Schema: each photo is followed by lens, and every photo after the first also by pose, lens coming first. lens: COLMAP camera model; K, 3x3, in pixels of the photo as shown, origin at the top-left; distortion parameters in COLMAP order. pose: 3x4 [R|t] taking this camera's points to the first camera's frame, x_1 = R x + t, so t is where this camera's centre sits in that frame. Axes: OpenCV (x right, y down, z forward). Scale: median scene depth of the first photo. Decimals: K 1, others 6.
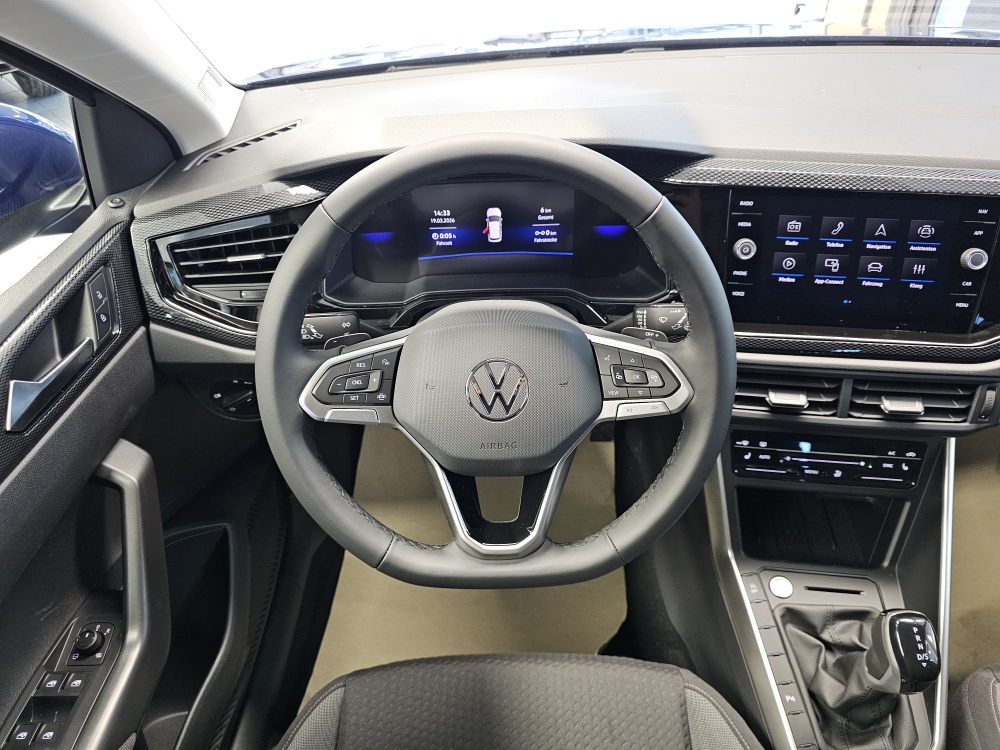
lens RADIAL K [[677.3, 0, 506.2], [0, 677.3, 377.2], [0, 0, 1]] dist [0.062230, -0.065579]
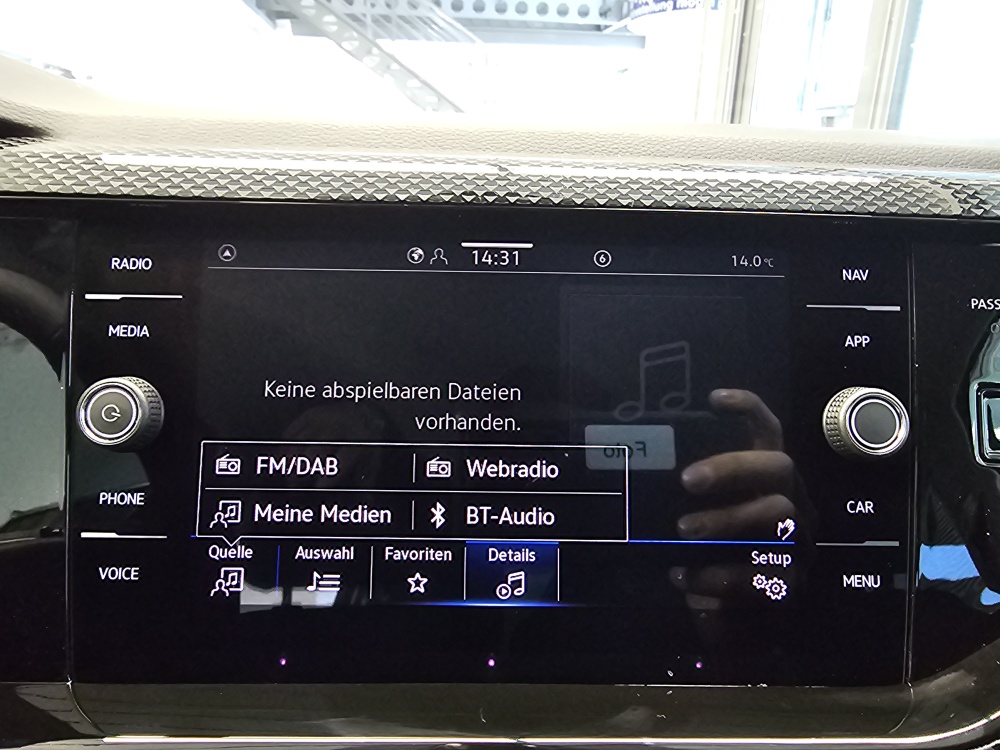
lens RADIAL K [[696.5, 0, 480.4], [0, 696.5, 365.2], [0, 0, 1]] dist [0.001655, -0.006792]
pose [[0.988209, -0.006333, 0.152979, 0.454173], [0.061137, 0.932355, -0.356337, -0.094514], [-0.140374, 0.361488, 0.921749, 0.711250]]
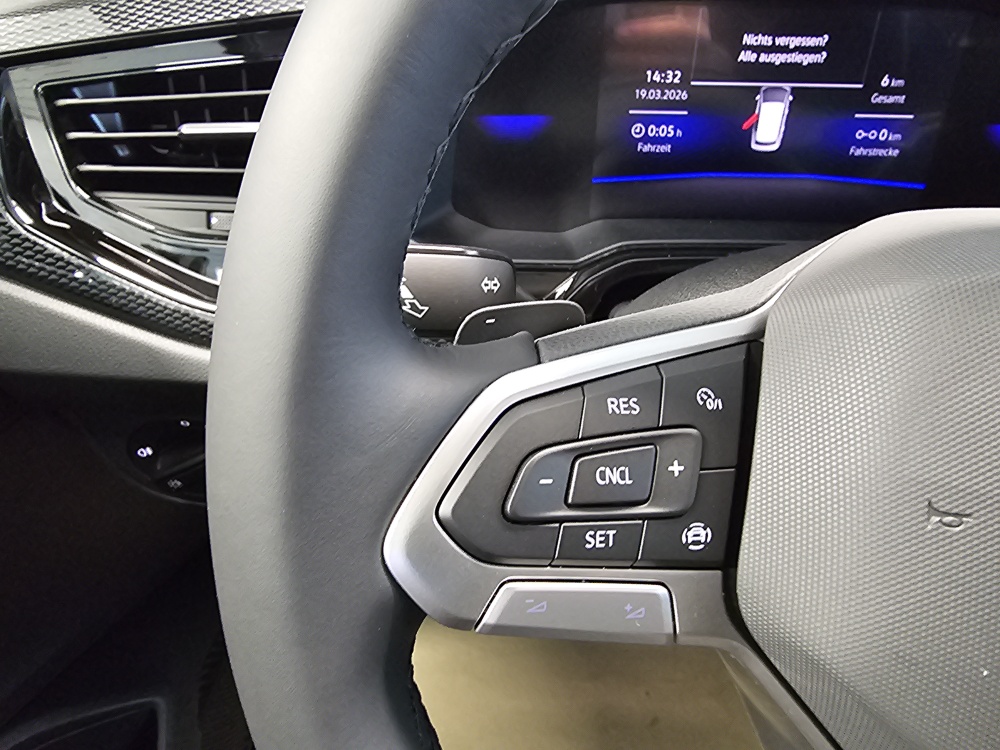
lens RADIAL K [[696.5, 0, 495.5], [0, 696.5, 374.7], [0, 0, 1]] dist [0.001655, -0.006792]
pose [[0.998662, 0.051368, -0.005886, -0.210720], [-0.051634, 0.996753, -0.061793, -0.008996], [0.002693, 0.062015, 0.998072, 0.596949]]
